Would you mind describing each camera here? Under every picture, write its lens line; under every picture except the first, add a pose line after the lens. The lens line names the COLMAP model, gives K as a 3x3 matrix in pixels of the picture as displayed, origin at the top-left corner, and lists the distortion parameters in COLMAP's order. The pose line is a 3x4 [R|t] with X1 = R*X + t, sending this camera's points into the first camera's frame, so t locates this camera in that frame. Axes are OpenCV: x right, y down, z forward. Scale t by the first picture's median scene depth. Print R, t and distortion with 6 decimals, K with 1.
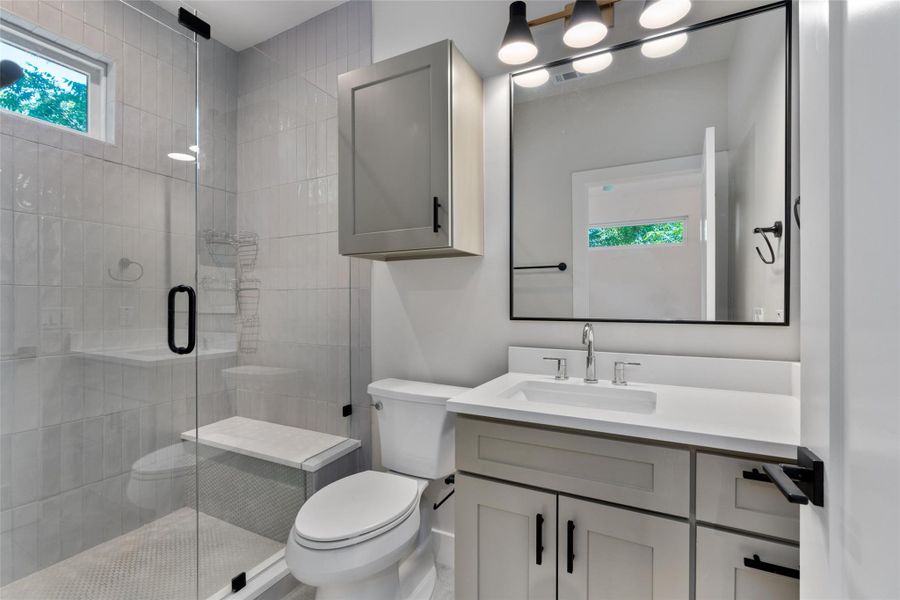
lens RADIAL K [[403.4, 0, 454.3], [0, 403.4, 302.5], [0, 0, 1]] dist [-0.021842, 0.010747]
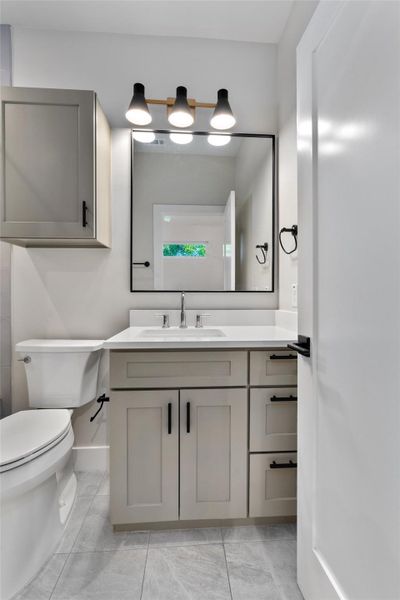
lens RADIAL K [[275.2, 0, 198.8], [0, 275.2, 296.4], [0, 0, 1]] dist [-0.004688, 0.000349]
pose [[0.857107, -0.000749, 0.515137, -0.194894], [0.000690, 1.000000, 0.000305, 0.065919], [-0.515137, 0.000094, 0.857108, -0.020638]]
